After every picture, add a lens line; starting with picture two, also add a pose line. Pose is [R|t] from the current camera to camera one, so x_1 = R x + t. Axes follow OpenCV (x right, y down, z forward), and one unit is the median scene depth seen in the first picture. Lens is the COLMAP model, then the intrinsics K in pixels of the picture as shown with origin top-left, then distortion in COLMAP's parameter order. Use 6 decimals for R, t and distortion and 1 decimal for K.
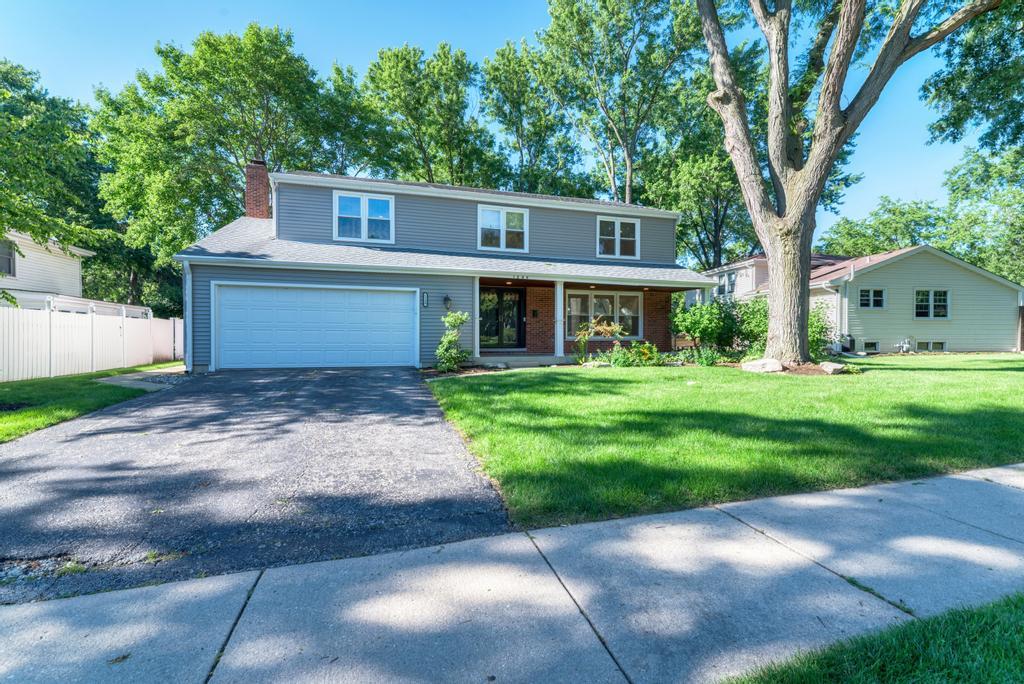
lens RADIAL K [[449.4, 0, 512.0], [0, 449.4, 342.0], [0, 0, 1]] dist [0.000498, 0.000129]
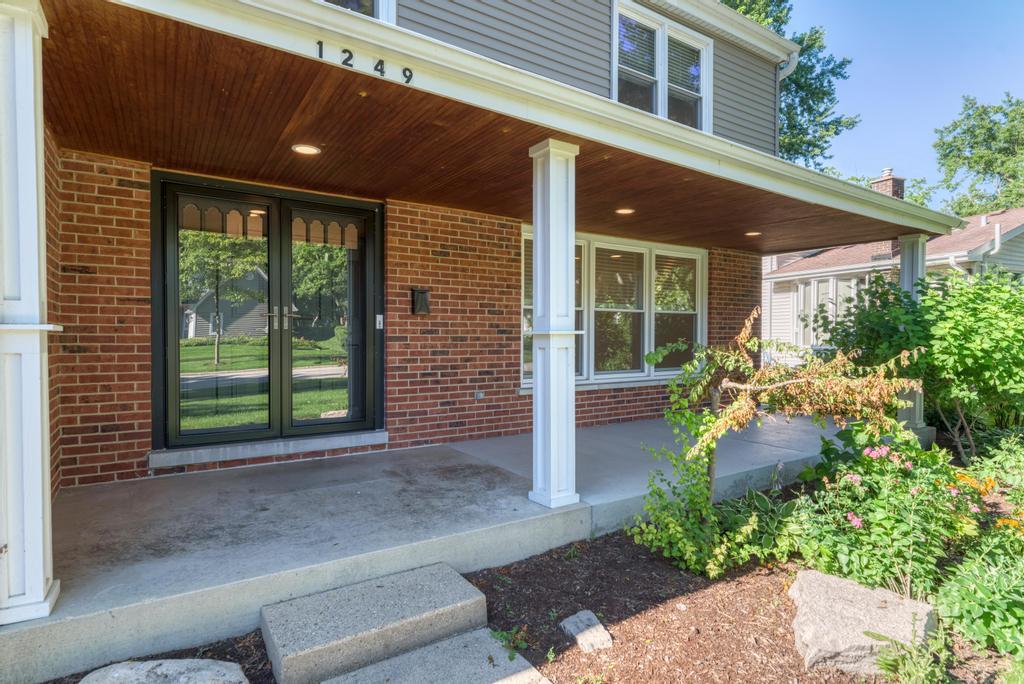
lens RADIAL K [[542.8, 0, 512.0], [0, 542.8, 342.0], [0, 0, 1]] dist [-0.003055, -0.000766]
pose [[0.957590, -0.001093, 0.288133, 0.005011], [0.000308, 0.999996, 0.002768, -0.019396], [-0.288135, -0.002561, 0.957586, 0.332964]]
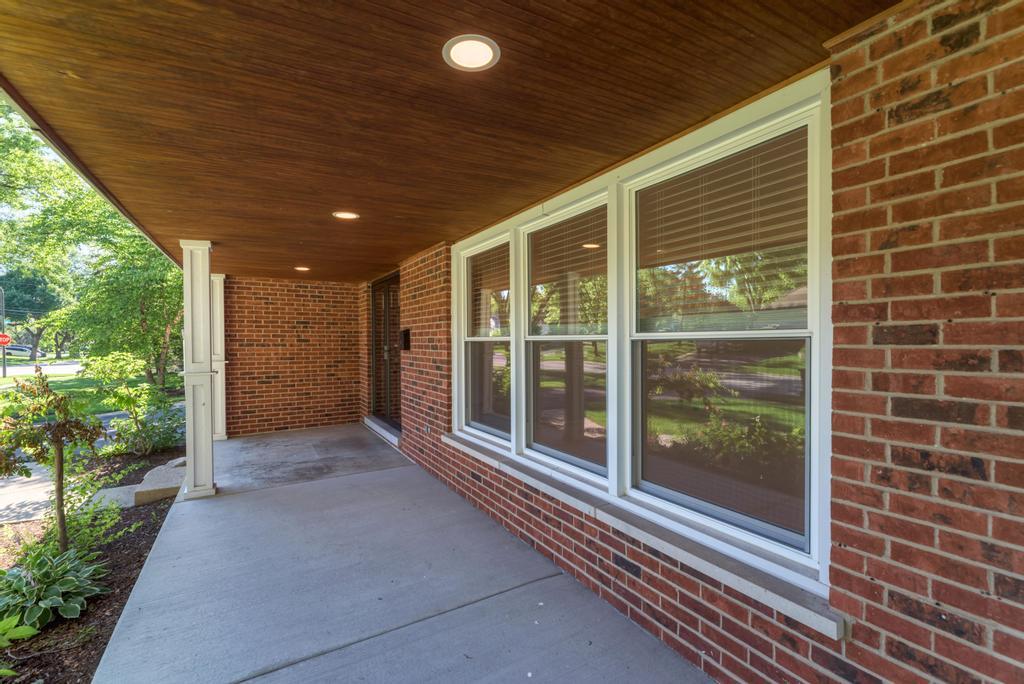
lens RADIAL K [[449.4, 0, 512.0], [0, 449.4, 342.0], [0, 0, 1]] dist [0.000498, 0.000129]
pose [[0.237033, 0.005950, -0.971483, 0.196885], [0.001974, 0.999976, 0.006607, -0.031369], [0.971500, -0.003484, 0.237015, 0.497072]]
